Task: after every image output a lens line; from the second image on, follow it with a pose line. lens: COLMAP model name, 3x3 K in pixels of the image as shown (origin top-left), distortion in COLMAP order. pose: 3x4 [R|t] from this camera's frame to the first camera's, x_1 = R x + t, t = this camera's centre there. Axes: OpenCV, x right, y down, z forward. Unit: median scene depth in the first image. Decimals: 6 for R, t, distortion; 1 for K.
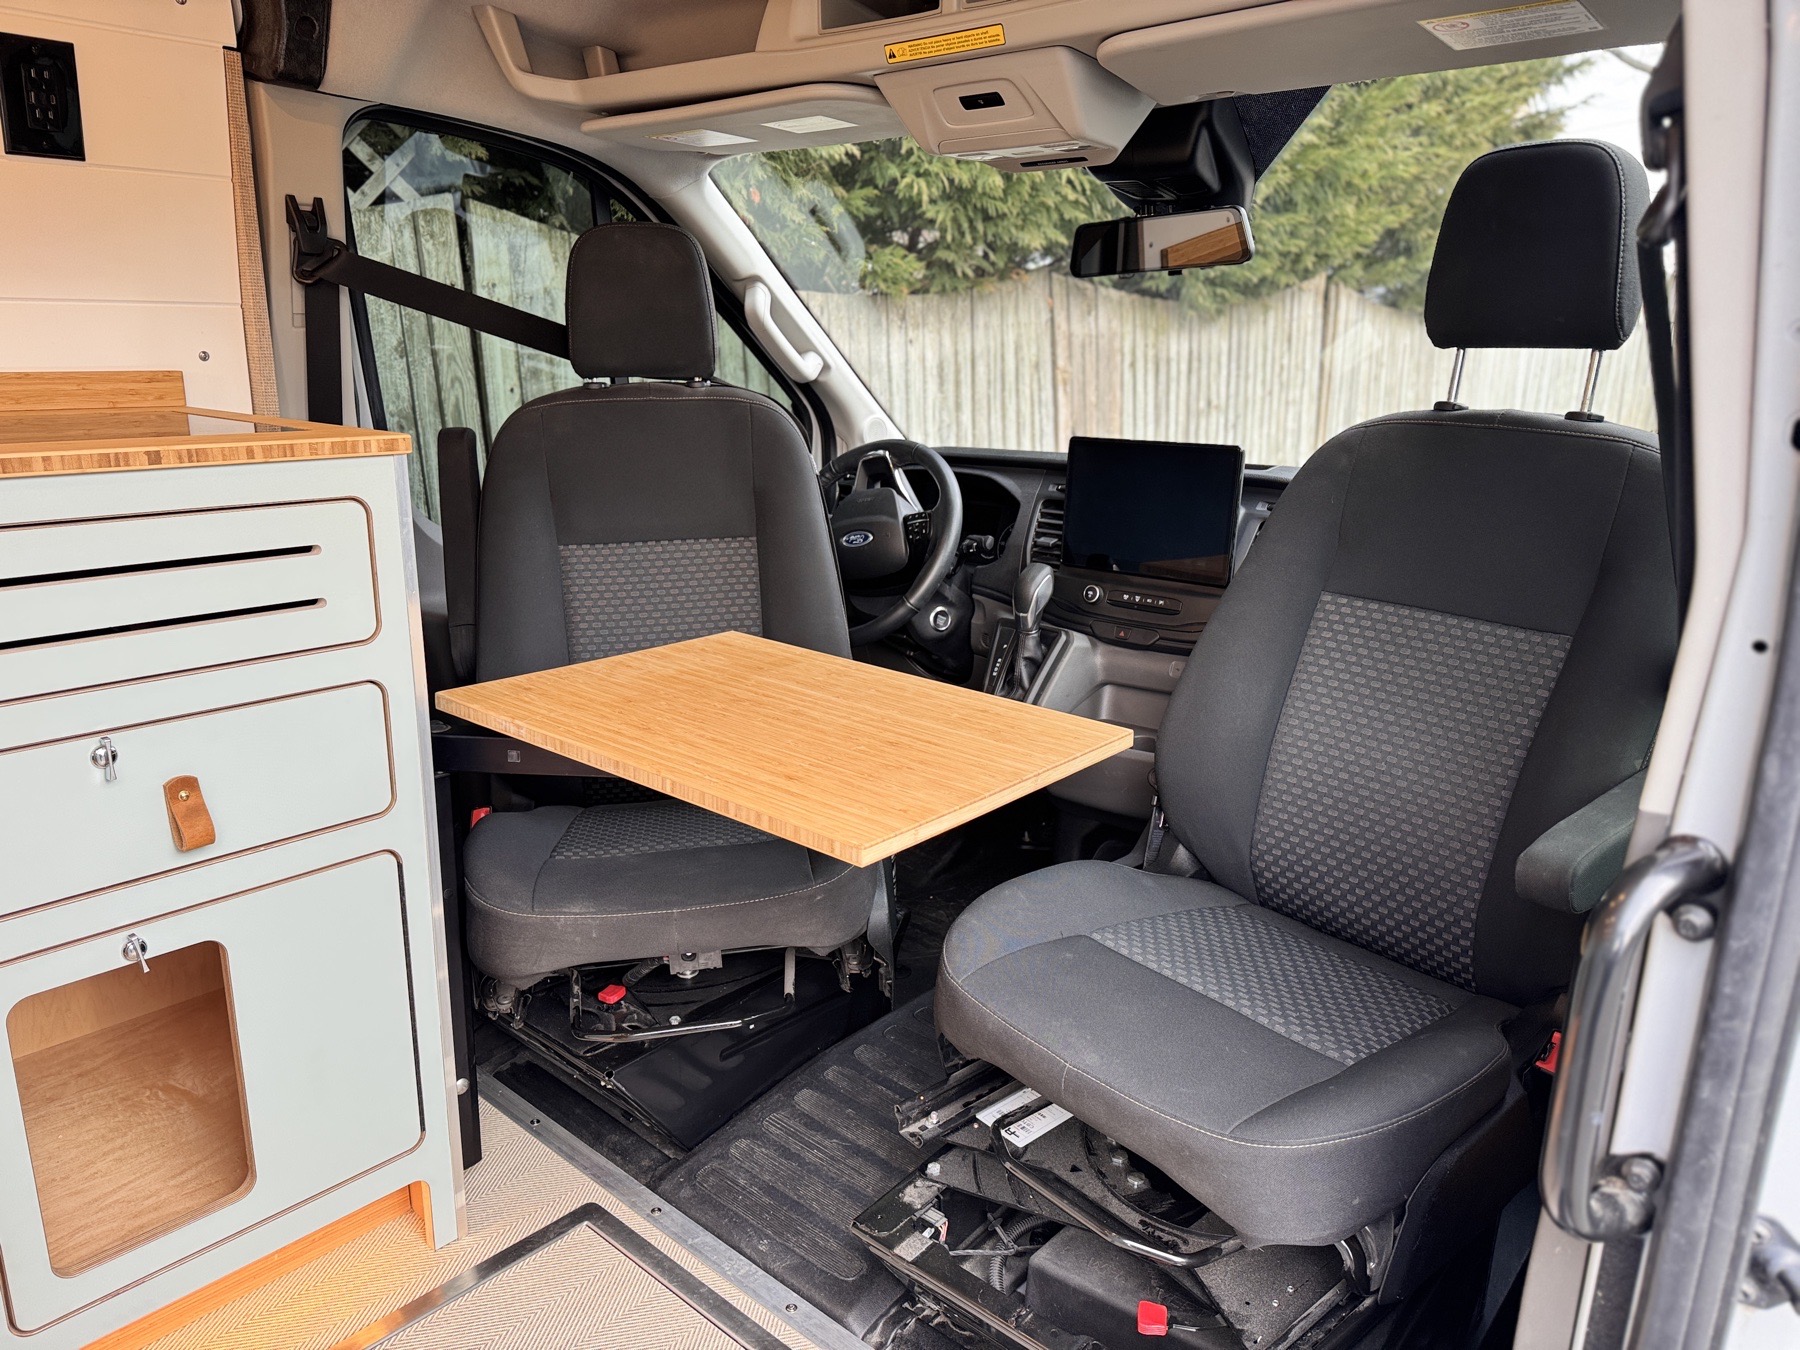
lens RADIAL K [[1272.4, 0, 887.7], [0, 1272.4, 665.4], [0, 0, 1]] dist [0.095775, -0.127052]
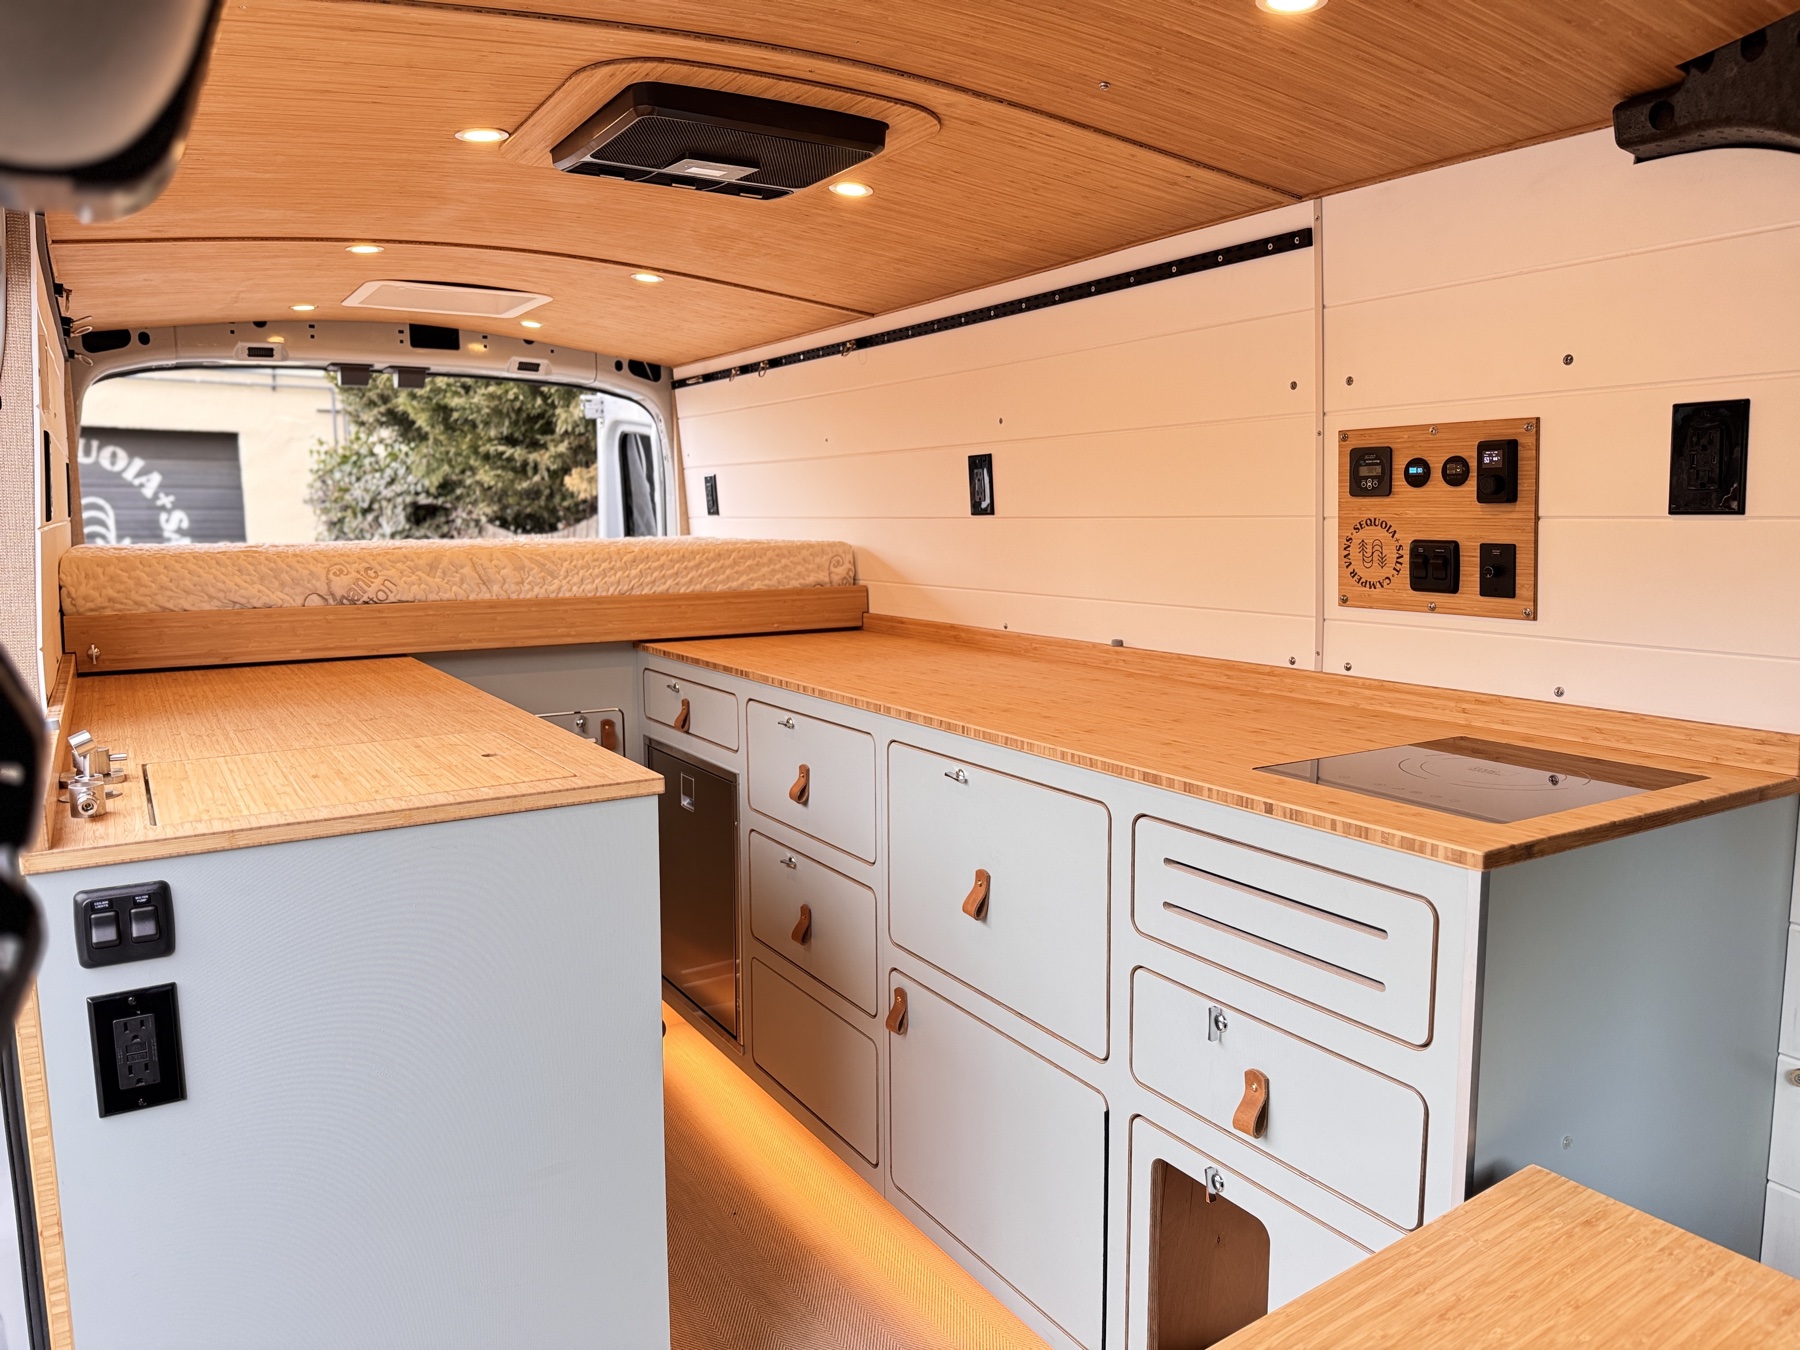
lens RADIAL K [[1237.5, 0, 879.9], [0, 1237.5, 664.7], [0, 0, 1]] dist [0.112749, -0.119040]
pose [[-0.292943, 0.107230, -0.950098, 0.366946], [-0.232783, 0.955793, 0.179646, -0.240481], [0.927360, 0.273792, -0.255031, 0.538985]]
